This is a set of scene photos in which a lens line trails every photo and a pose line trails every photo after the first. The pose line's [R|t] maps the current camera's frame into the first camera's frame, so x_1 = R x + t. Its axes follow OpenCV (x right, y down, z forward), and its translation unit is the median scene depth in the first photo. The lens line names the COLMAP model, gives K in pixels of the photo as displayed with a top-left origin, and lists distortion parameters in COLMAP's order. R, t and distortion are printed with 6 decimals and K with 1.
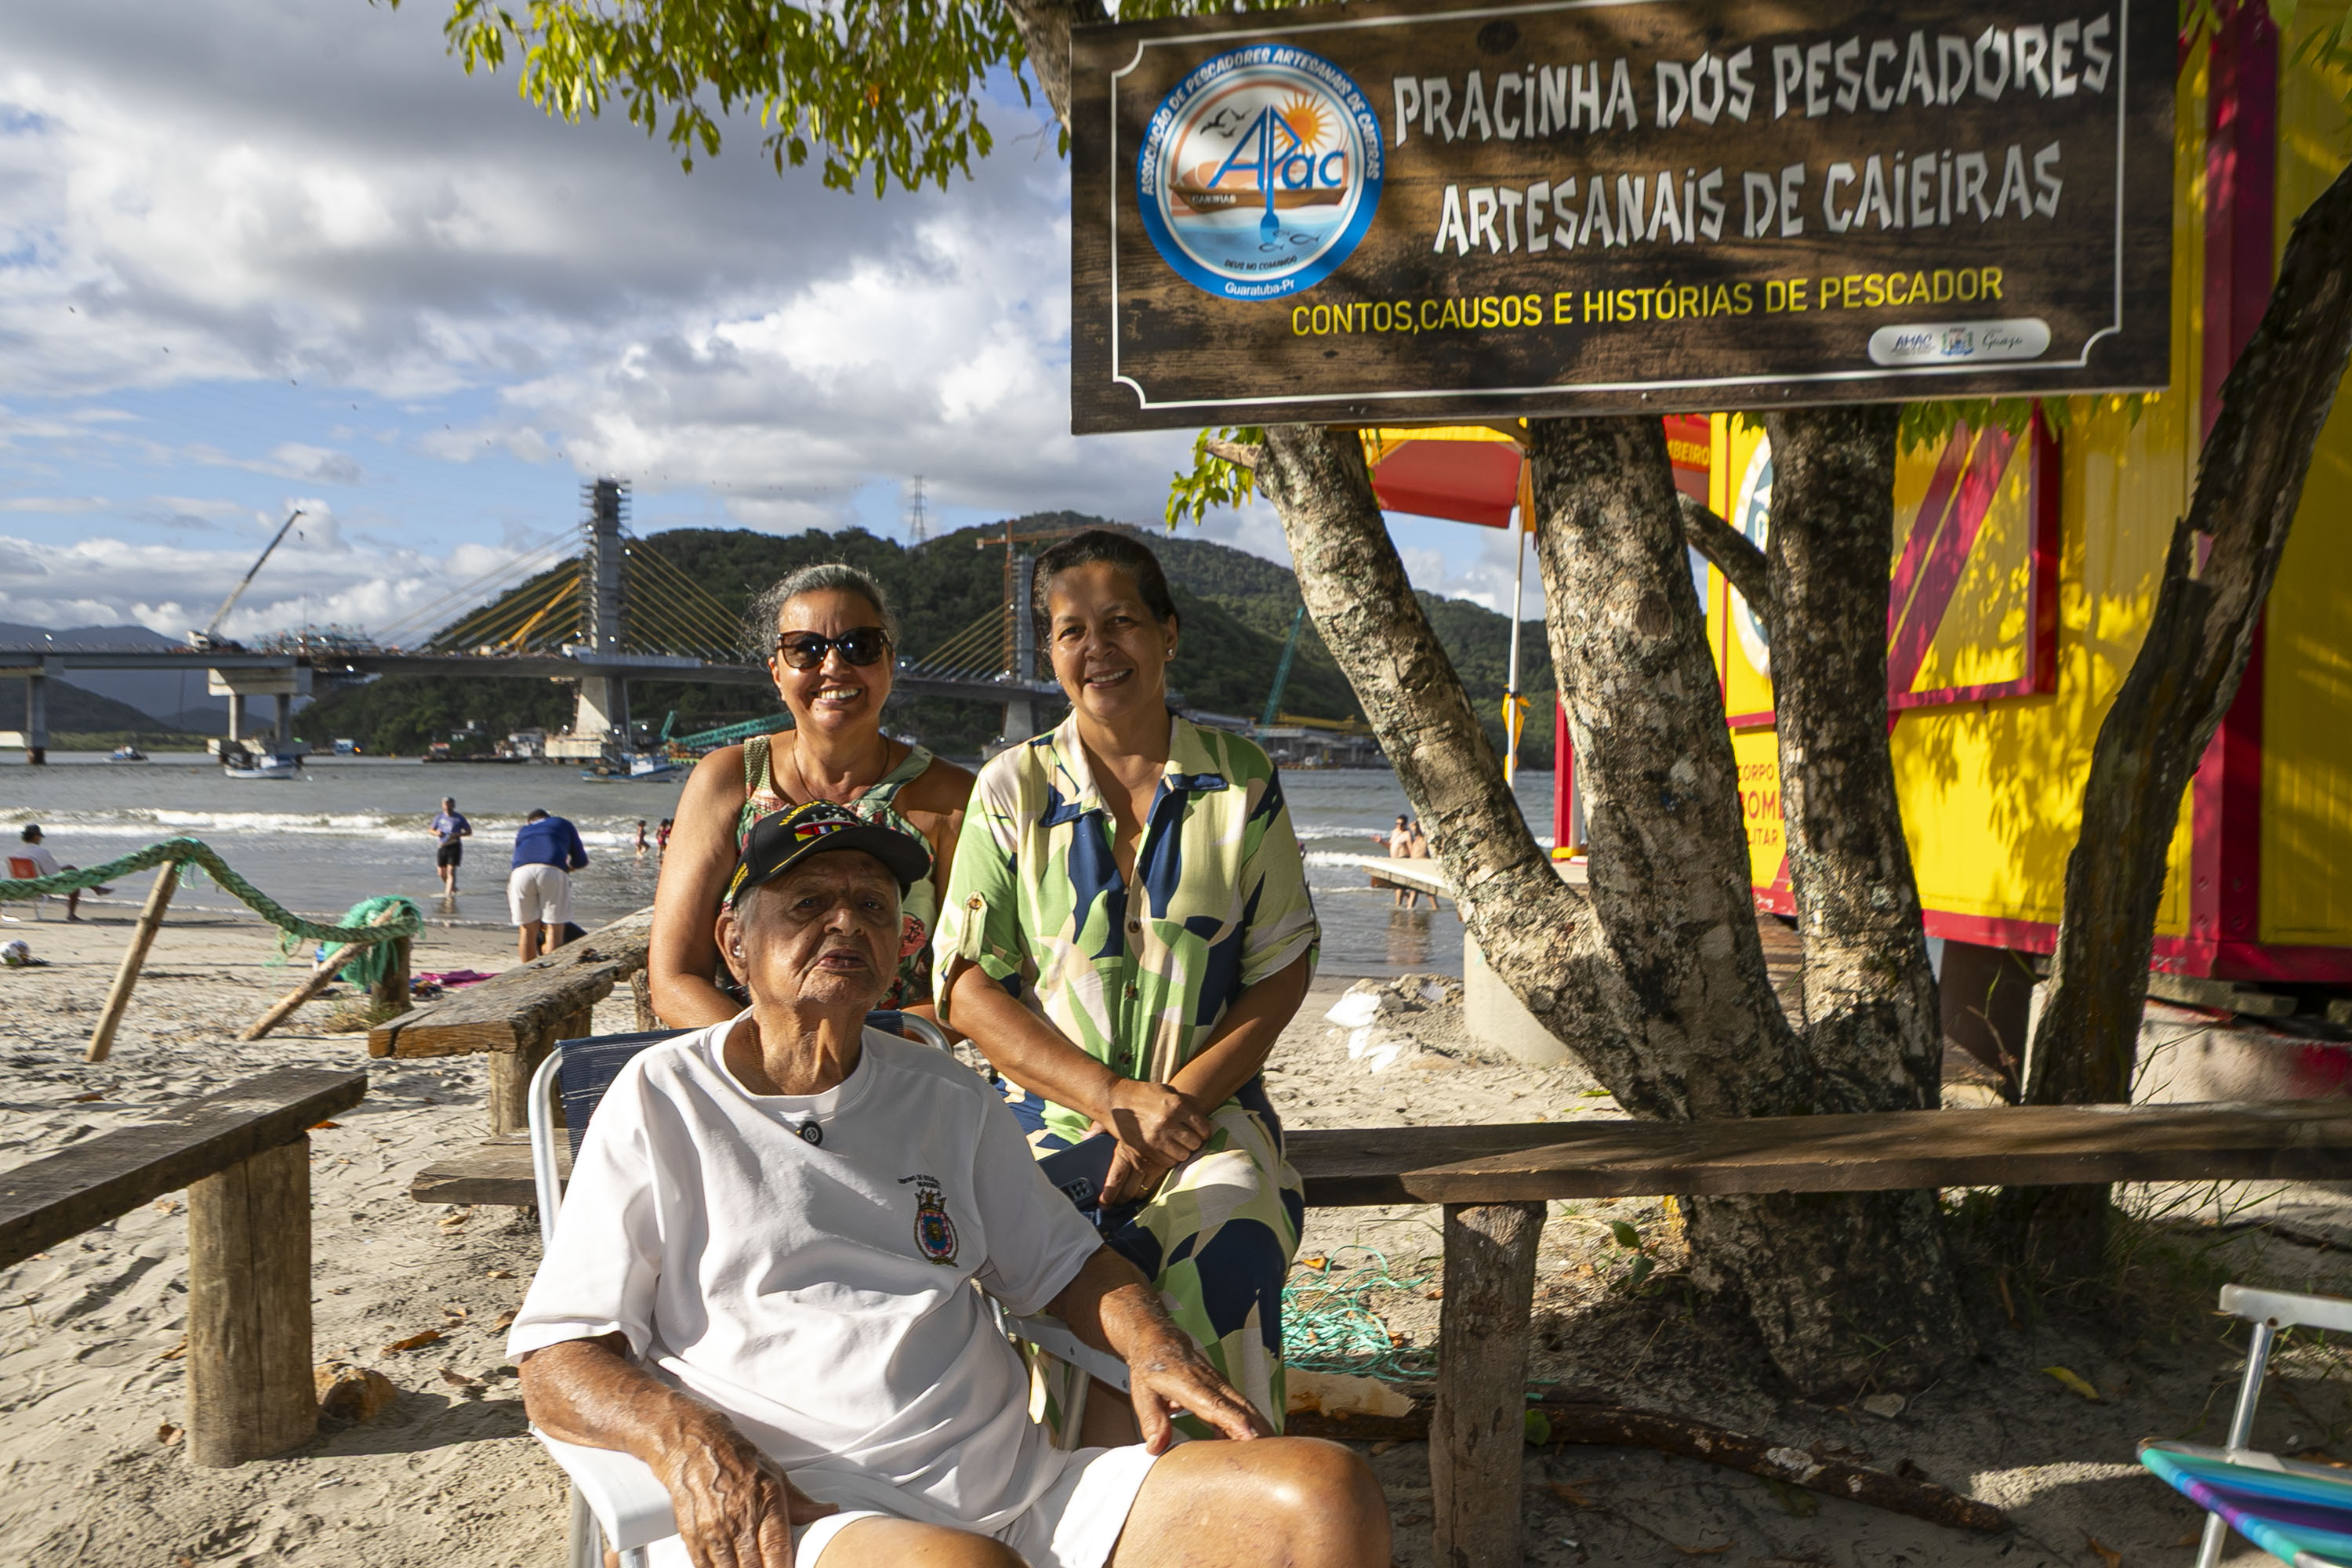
lens RADIAL K [[1784.8, 0, 1207.0], [0, 1784.8, 737.2], [0, 0, 1]] dist [-0.047652, 0.049066]
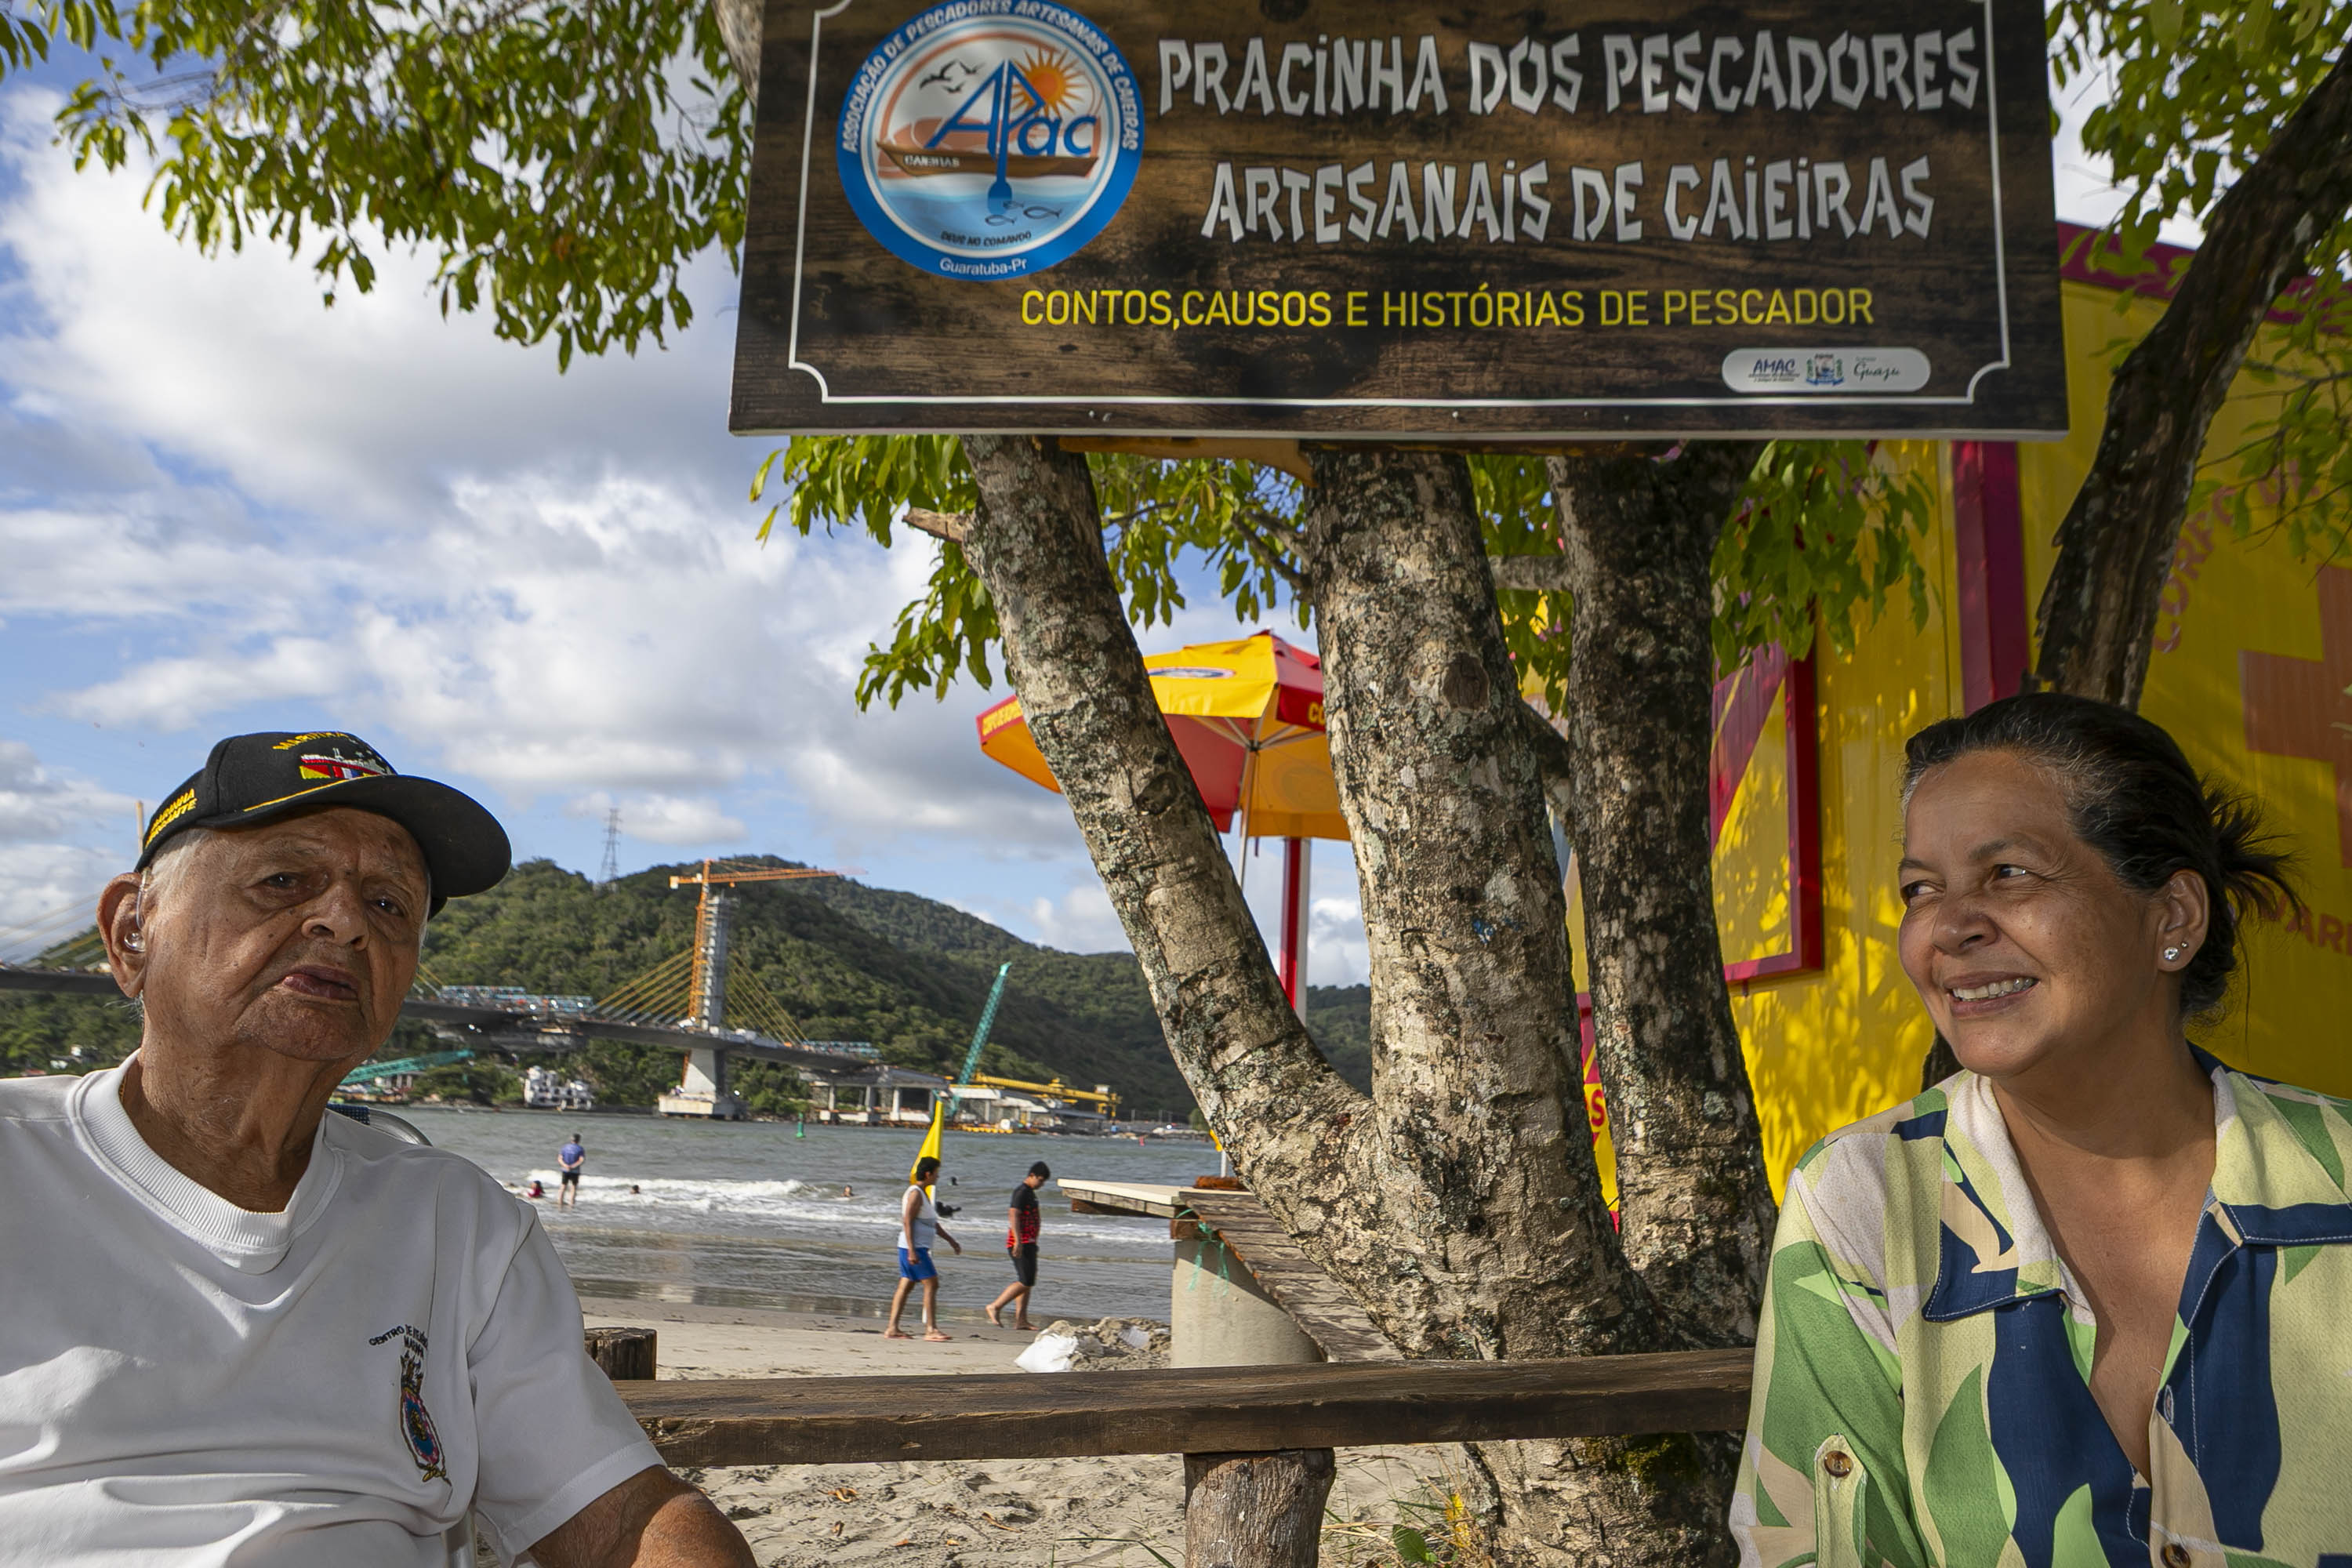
lens RADIAL K [[1784.8, 0, 1185.2], [0, 1784.8, 744.5], [0, 0, 1]] dist [-0.047652, 0.049066]
pose [[0.987403, 0.057745, 0.147310, 0.014108], [-0.027482, 0.979464, -0.199736, 0.113808], [-0.155818, 0.193172, 0.968713, 0.254500]]
